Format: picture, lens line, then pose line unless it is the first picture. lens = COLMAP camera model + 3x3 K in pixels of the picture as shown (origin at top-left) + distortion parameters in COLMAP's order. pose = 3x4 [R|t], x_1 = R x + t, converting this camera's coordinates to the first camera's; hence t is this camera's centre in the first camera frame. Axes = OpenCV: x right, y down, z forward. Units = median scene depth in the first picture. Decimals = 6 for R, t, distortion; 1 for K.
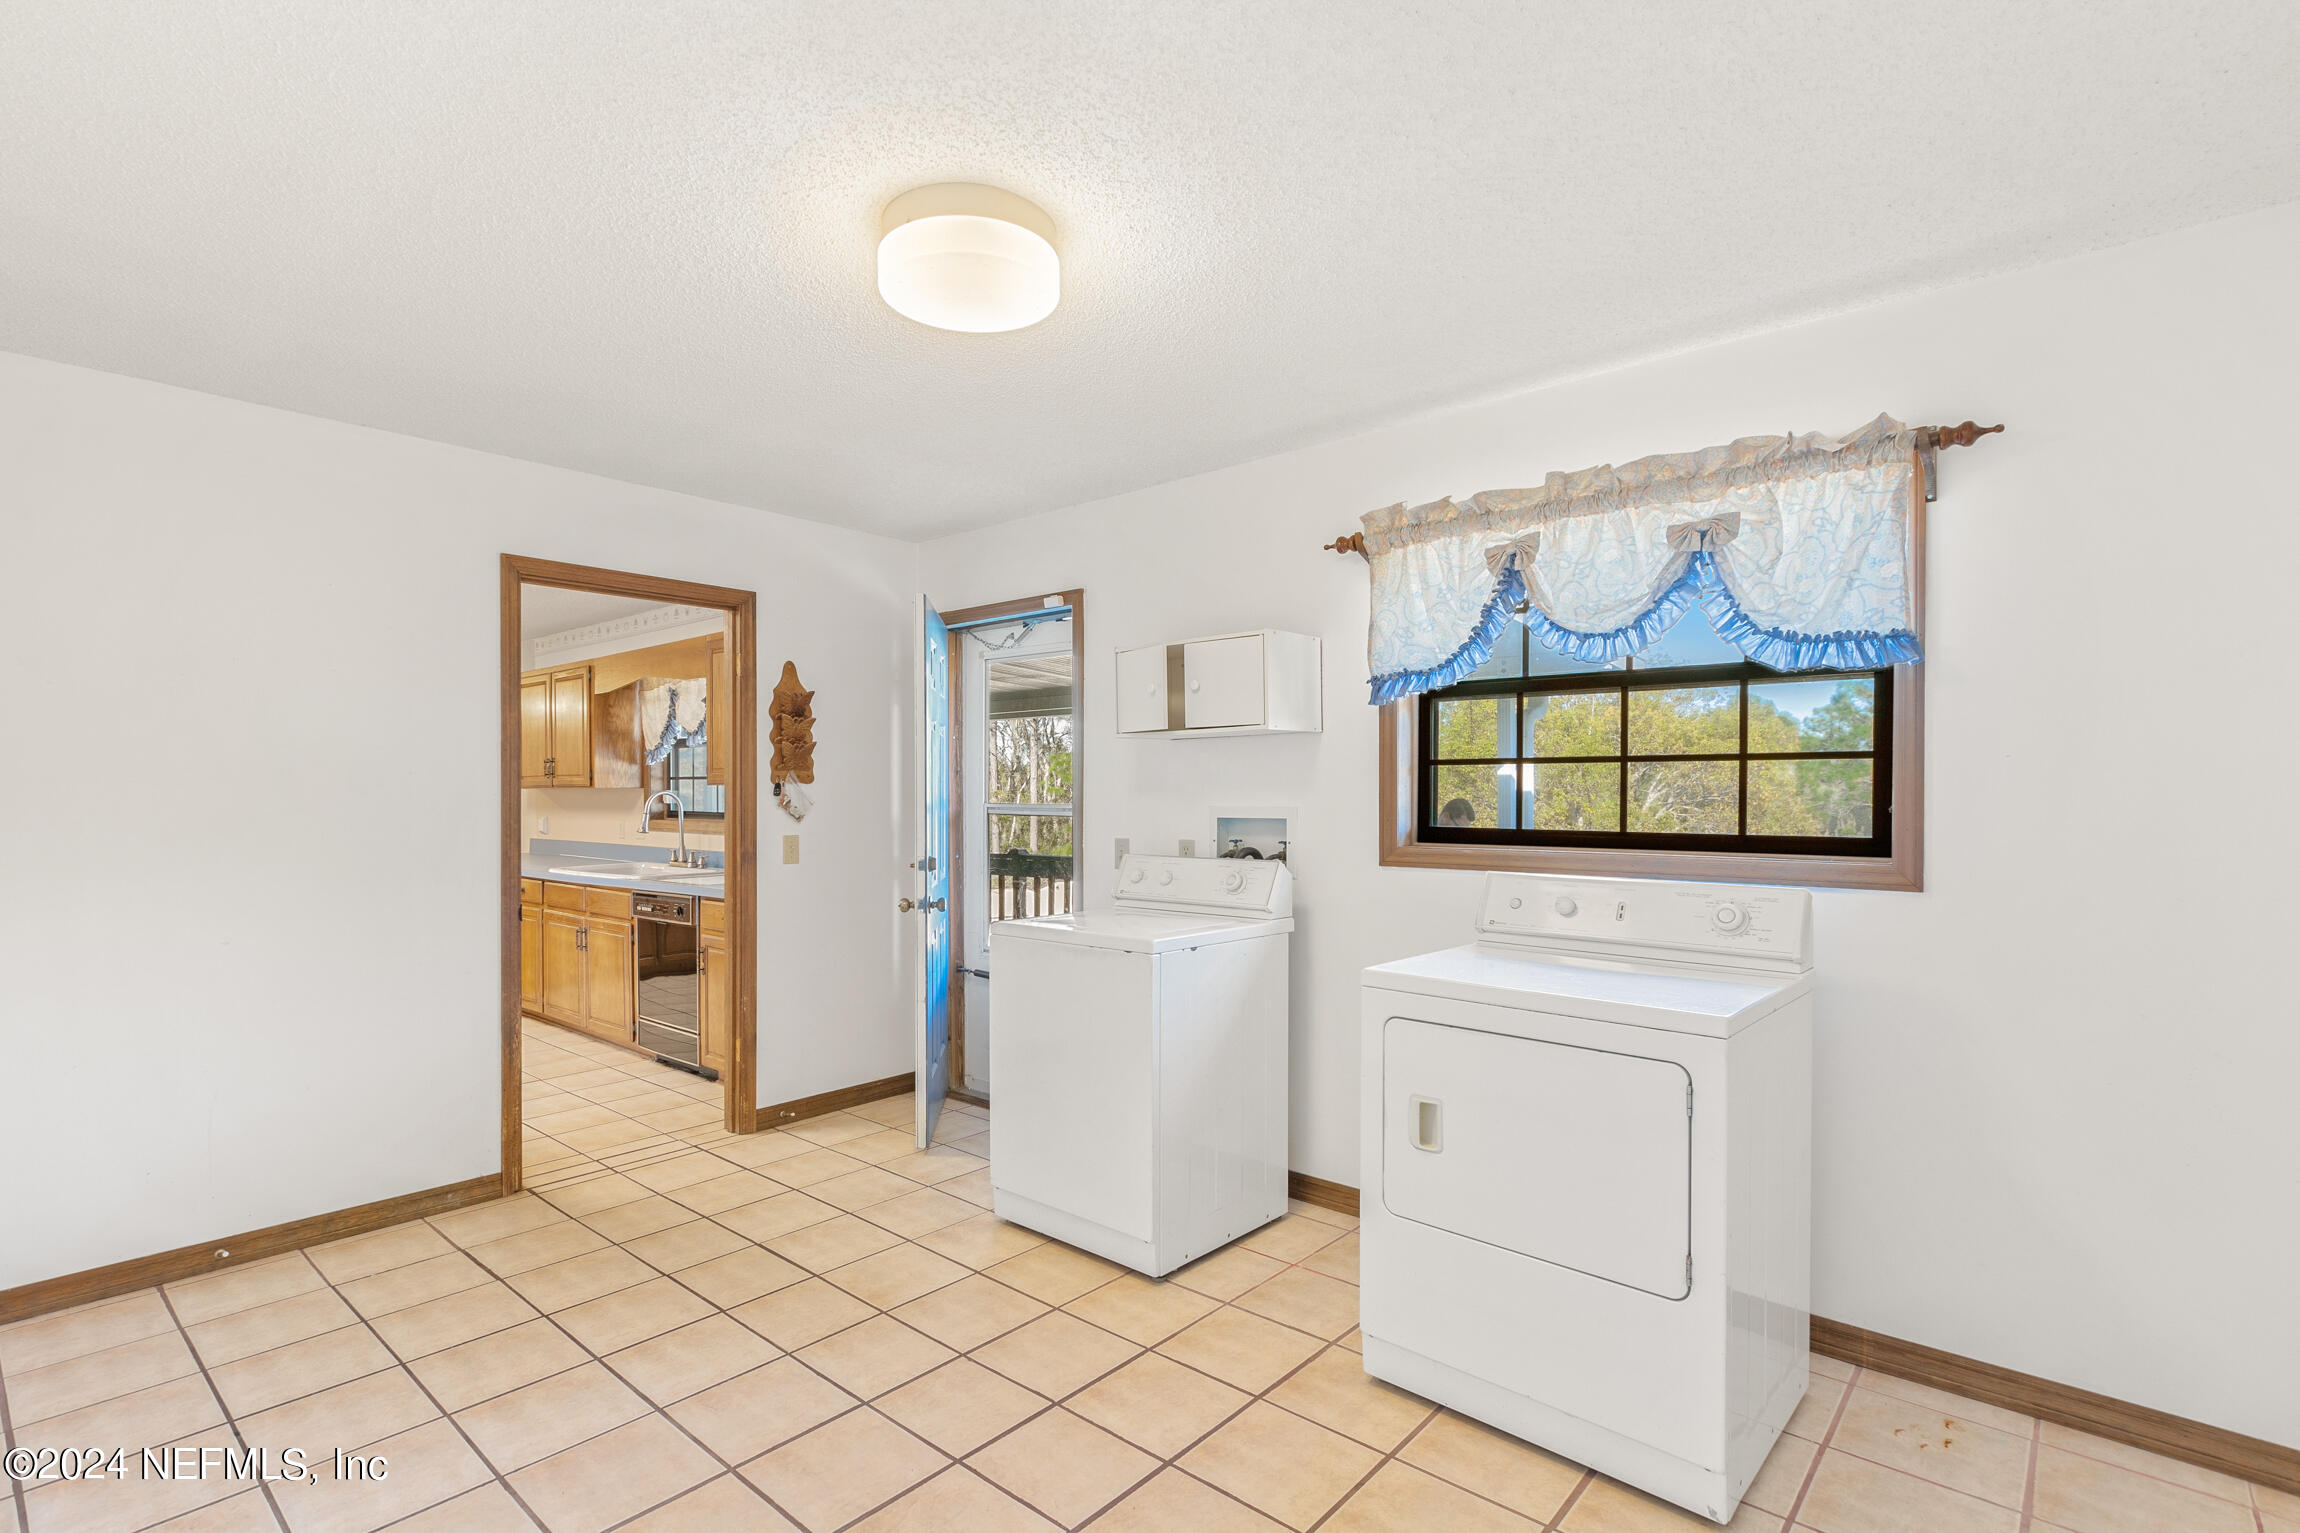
lens RADIAL K [[1066.3, 0, 1134.8], [0, 1066.3, 791.2], [0, 0, 1]] dist [0.003354, -0.002274]
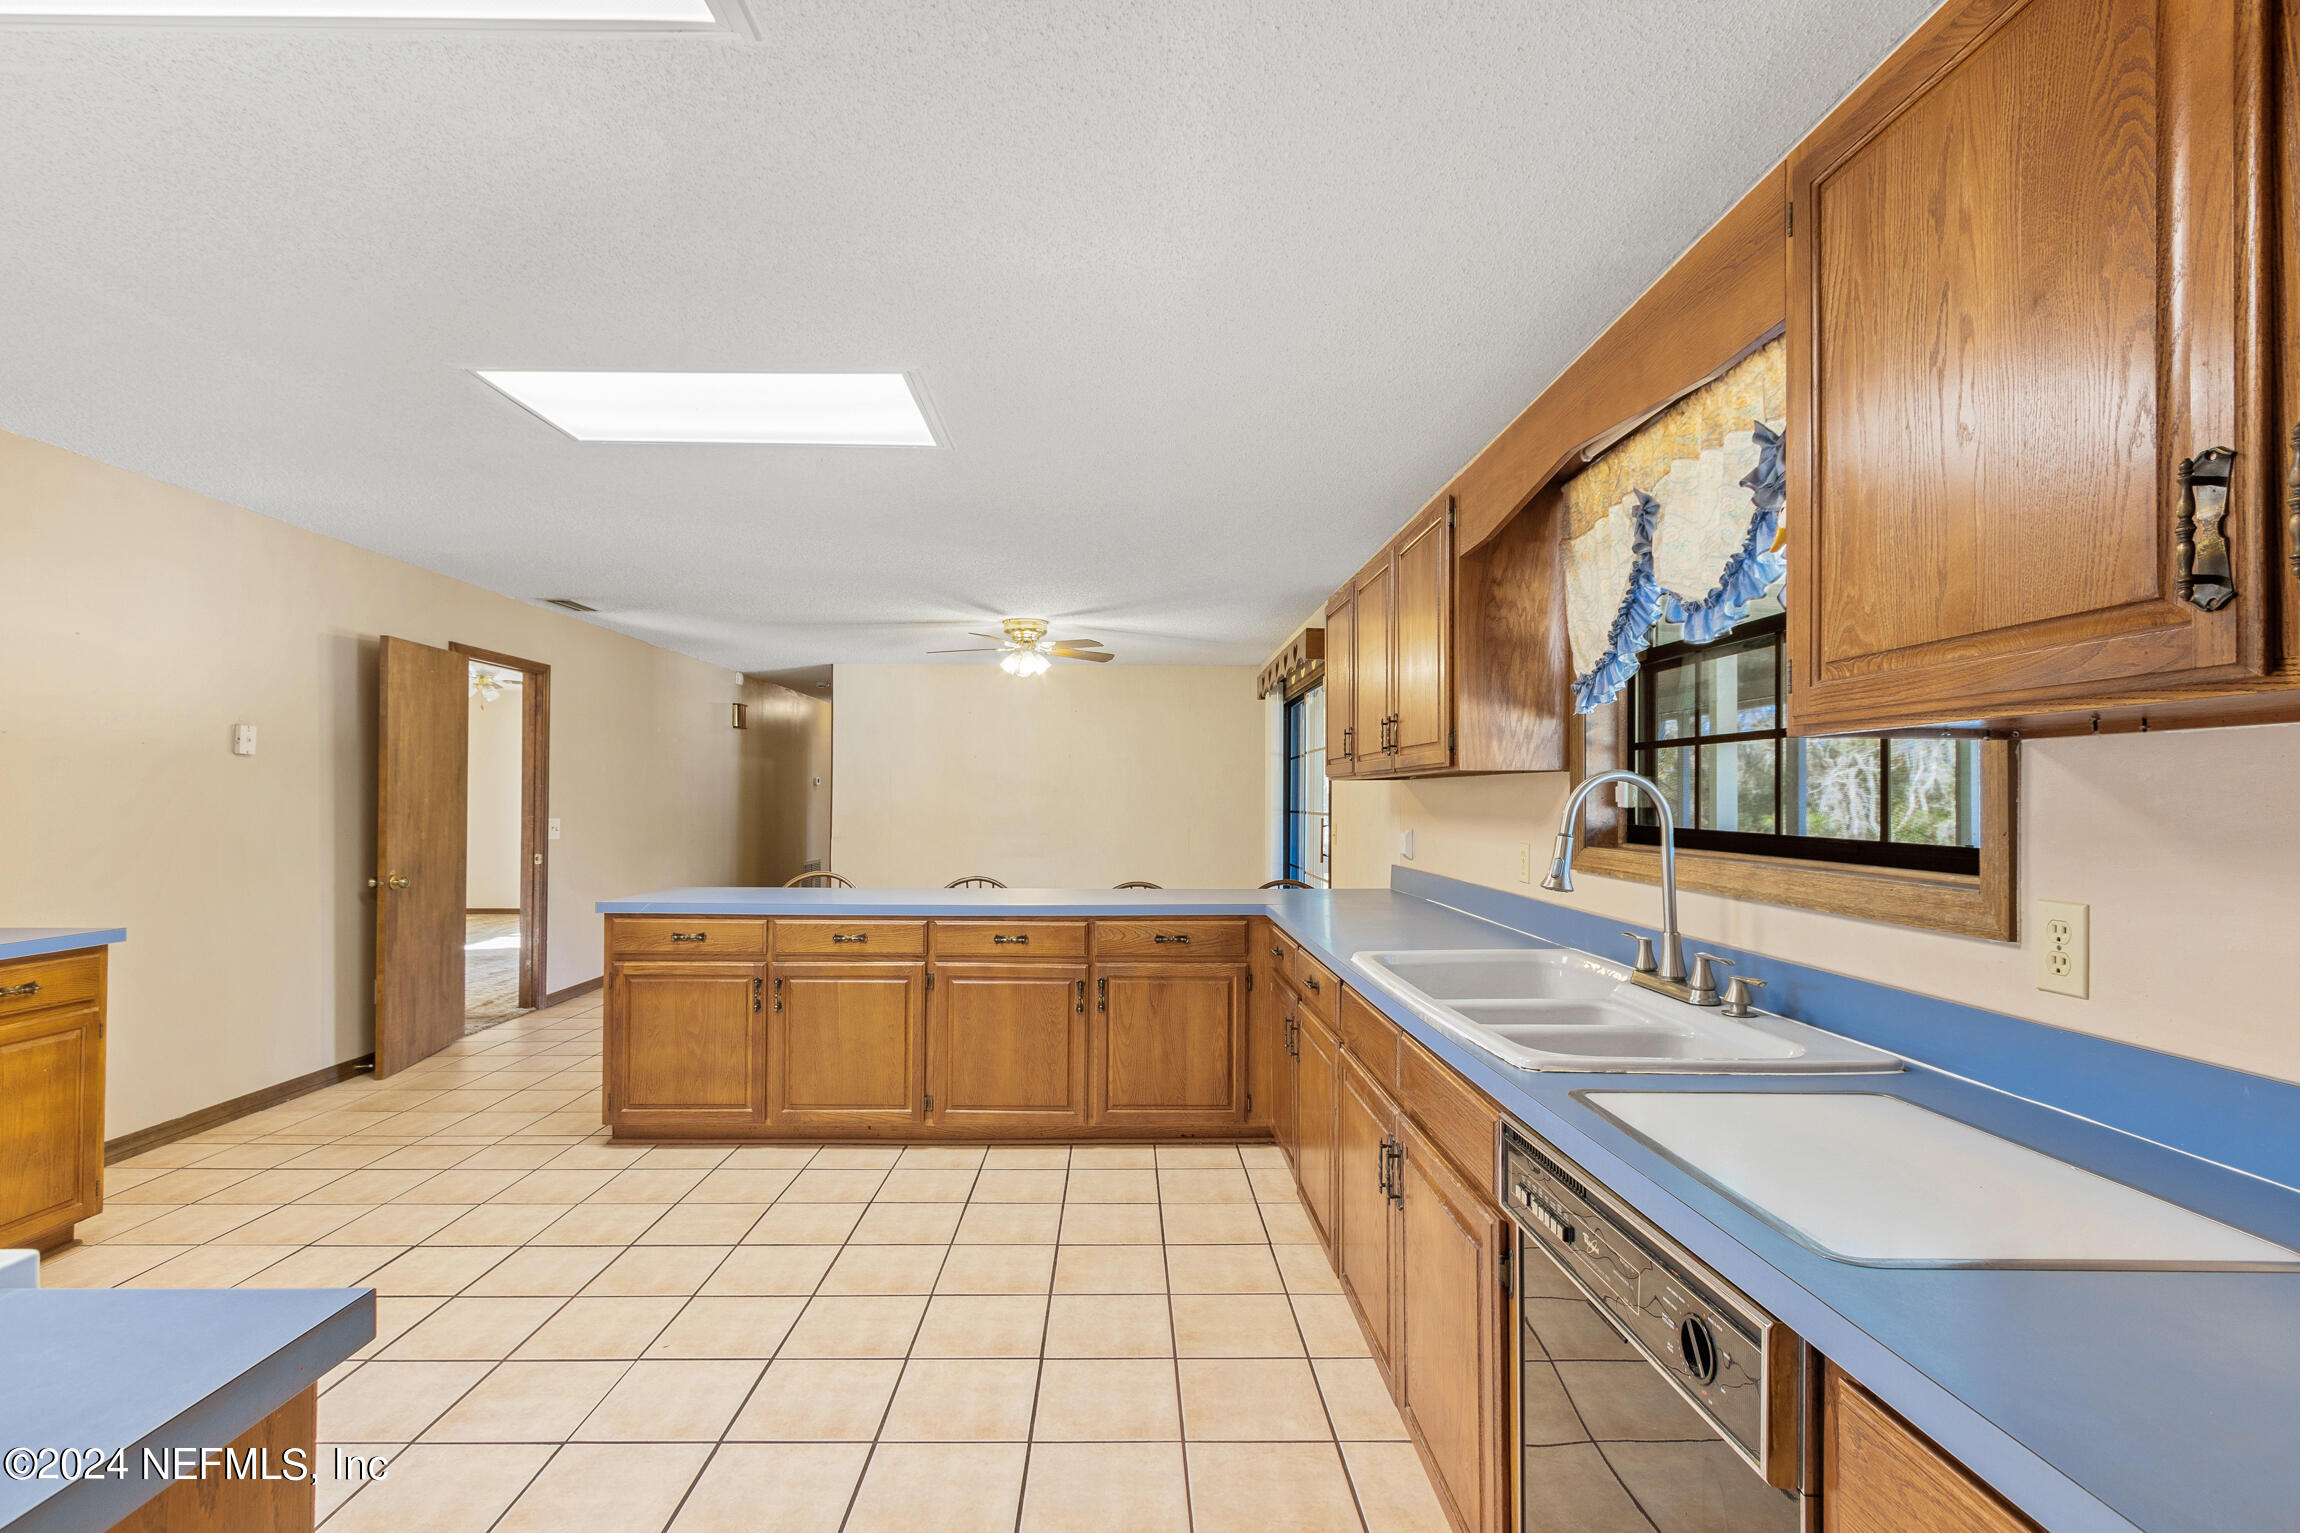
lens RADIAL K [[1066.3, 0, 1132.9], [0, 1066.3, 791.1], [0, 0, 1]] dist [0.003354, -0.002274]
pose [[0.670248, -0.000654, -0.742137, -0.267525], [-0.007696, 0.999940, -0.007831, 0.010224], [0.742097, 0.010961, 0.670203, 0.599635]]
